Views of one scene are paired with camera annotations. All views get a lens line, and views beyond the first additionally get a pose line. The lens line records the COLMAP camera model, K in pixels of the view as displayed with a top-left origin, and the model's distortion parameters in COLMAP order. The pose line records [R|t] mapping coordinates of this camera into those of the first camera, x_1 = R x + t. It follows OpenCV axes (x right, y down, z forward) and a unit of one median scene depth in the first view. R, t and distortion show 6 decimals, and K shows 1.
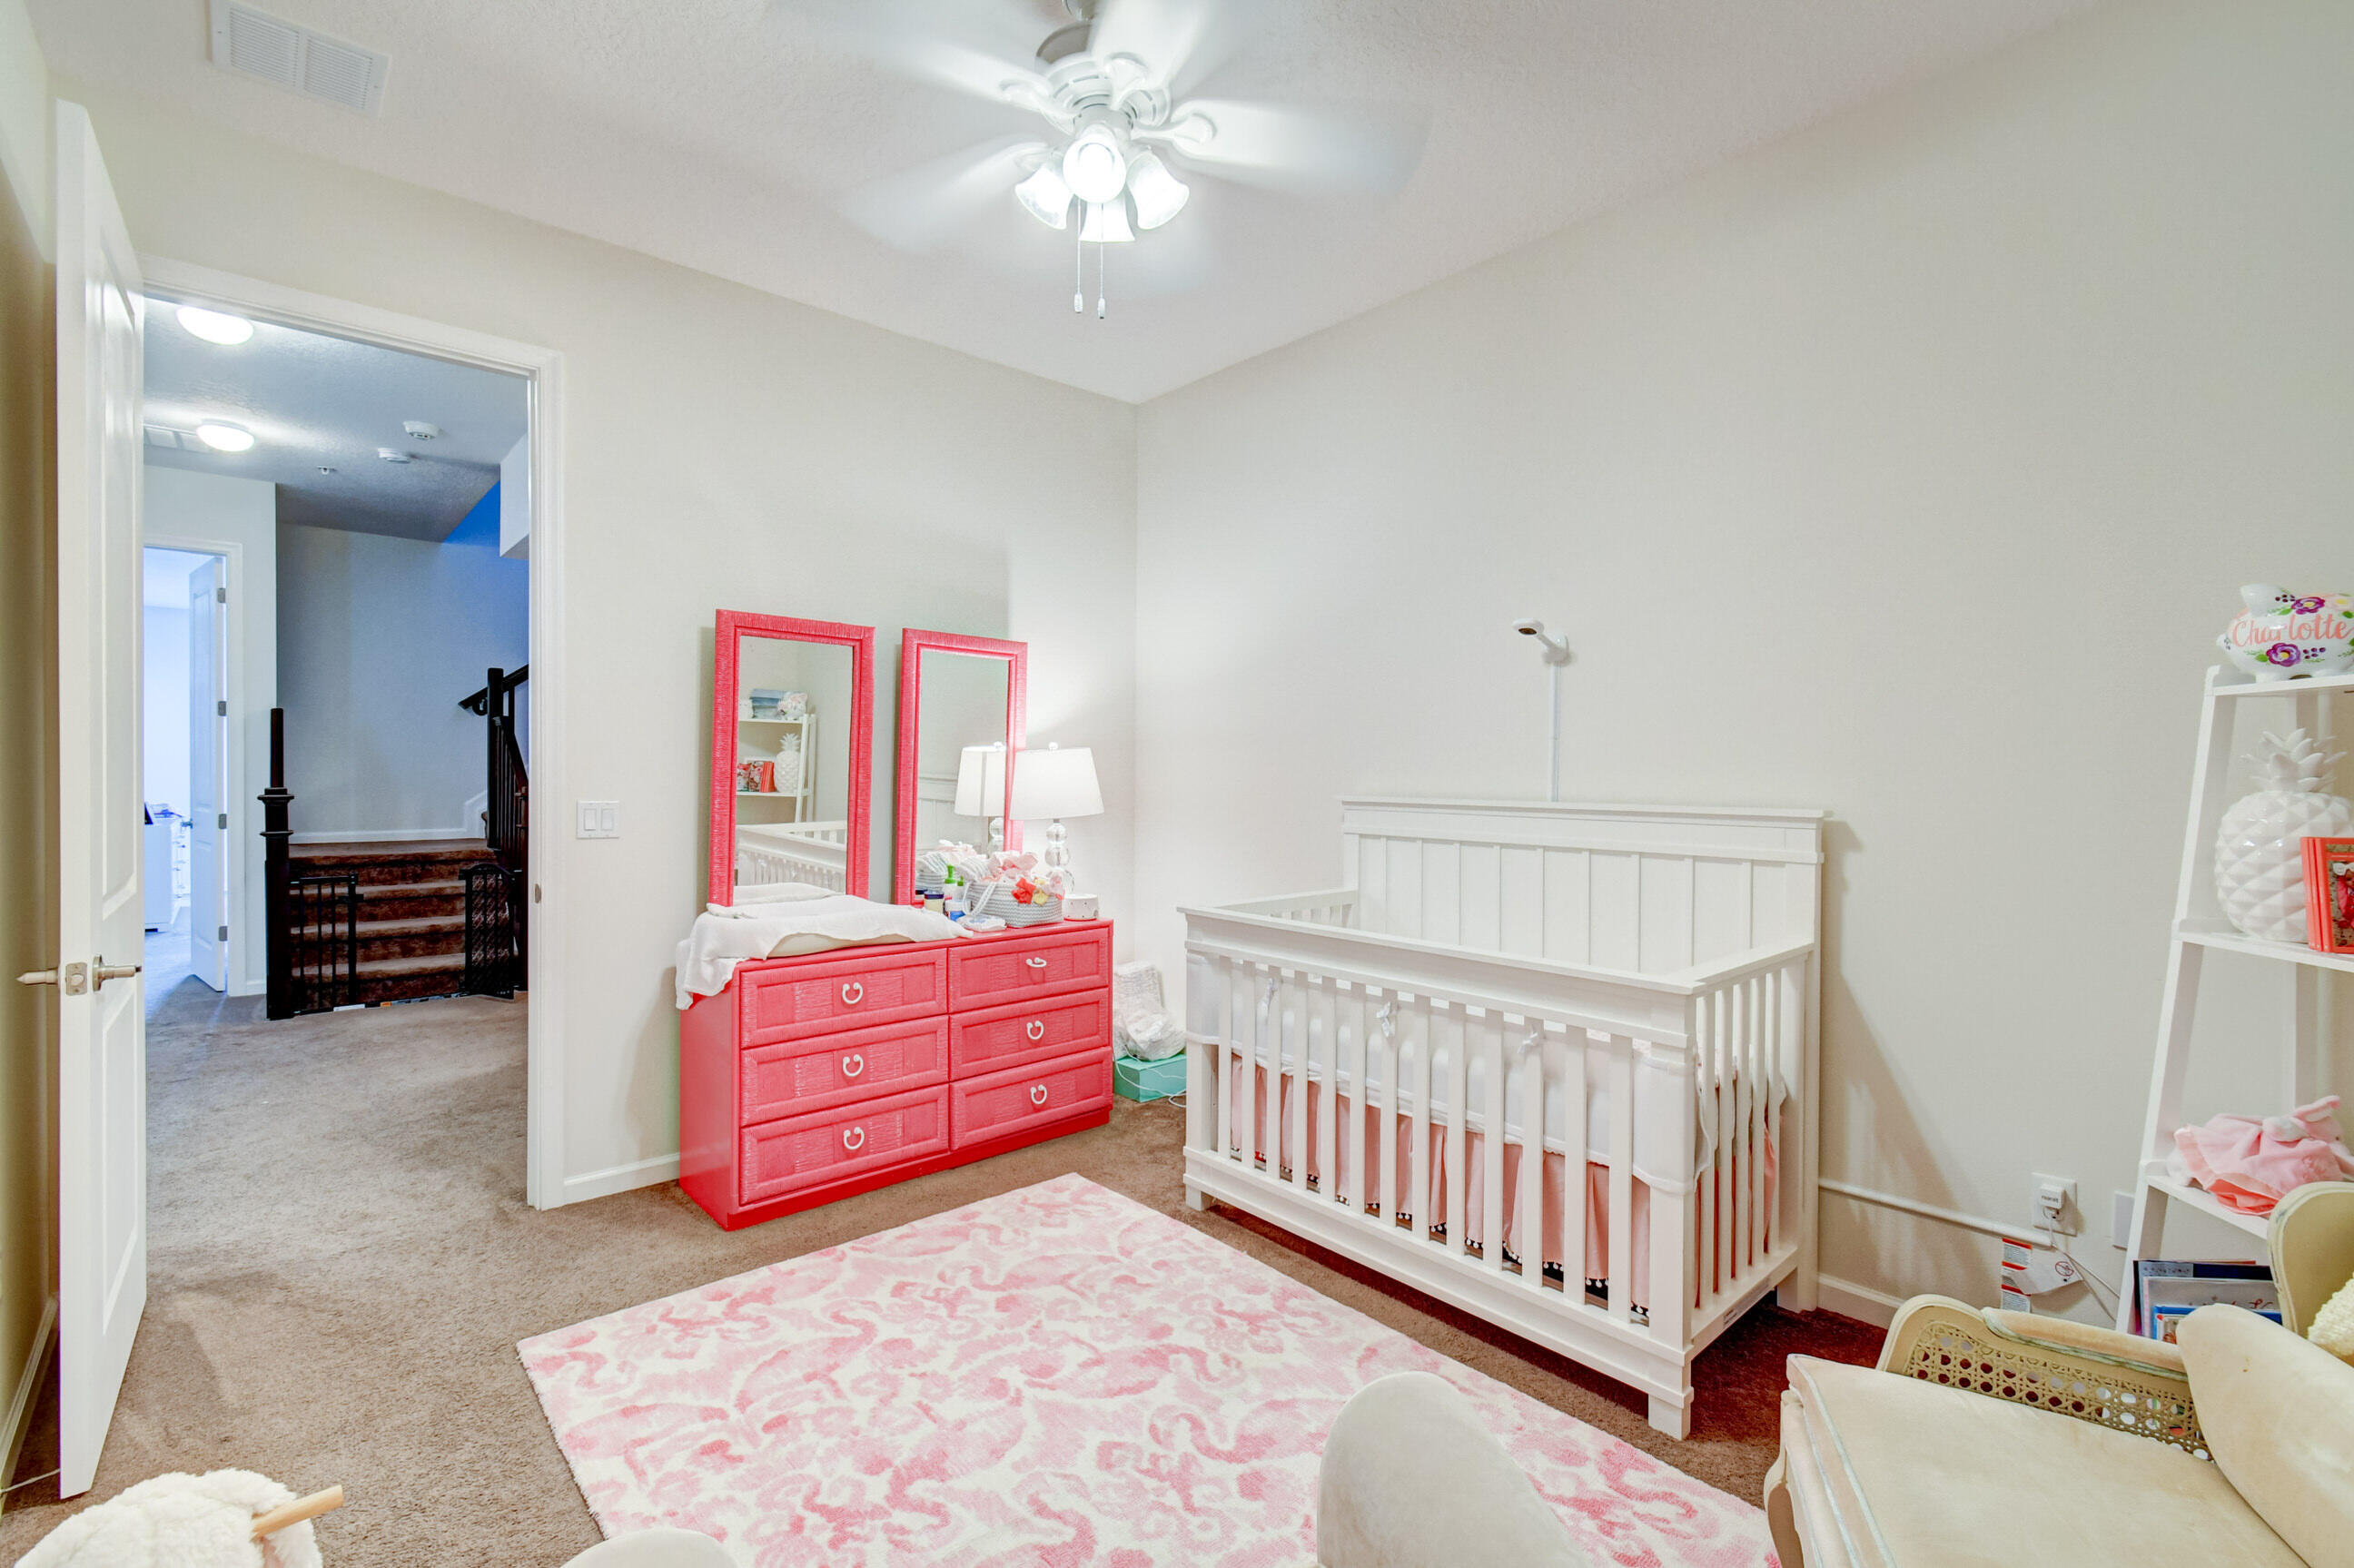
lens RADIAL K [[1024.3, 0, 1168.0], [0, 1024.3, 771.6], [0, 0, 1]] dist [0.001403, 0.000590]
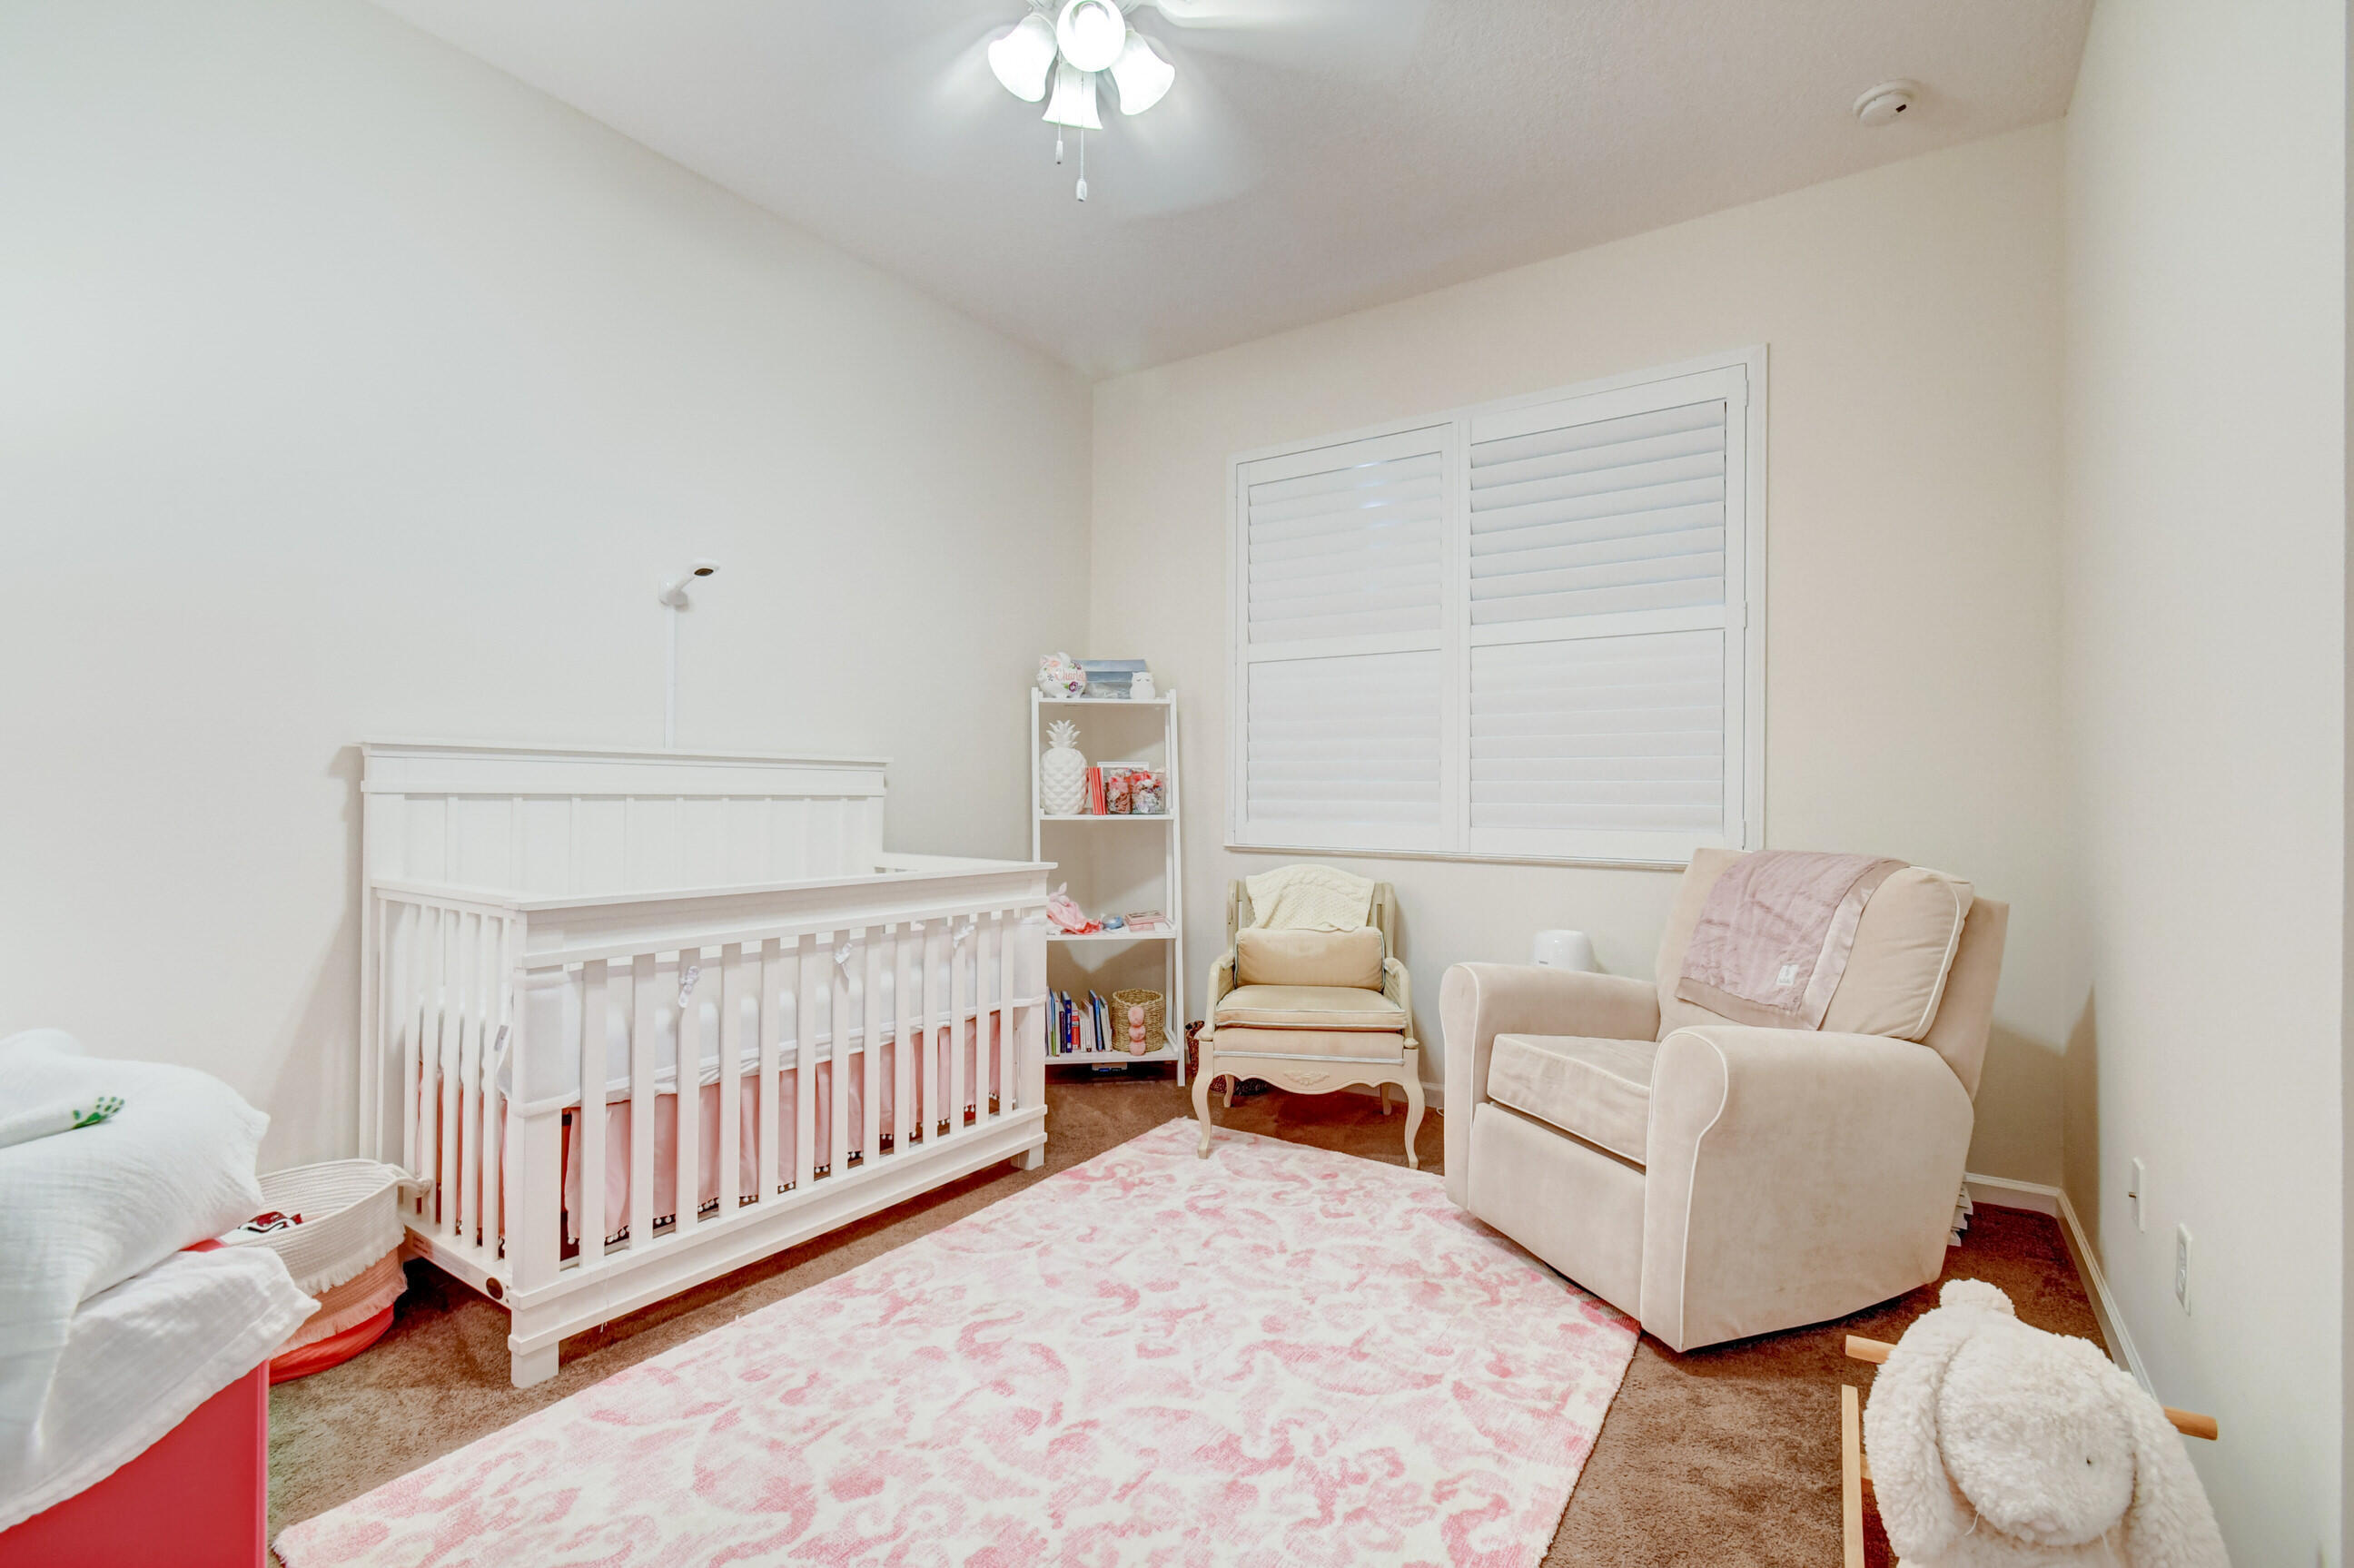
lens RADIAL K [[1024.3, 0, 1168.4], [0, 1024.3, 791.8], [0, 0, 1]] dist [0.001403, 0.000590]
pose [[-0.232490, -0.006882, 0.972574, -0.907297], [-0.008569, 0.999951, 0.005027, 0.081784], [-0.972561, -0.007165, -0.232538, 1.051699]]
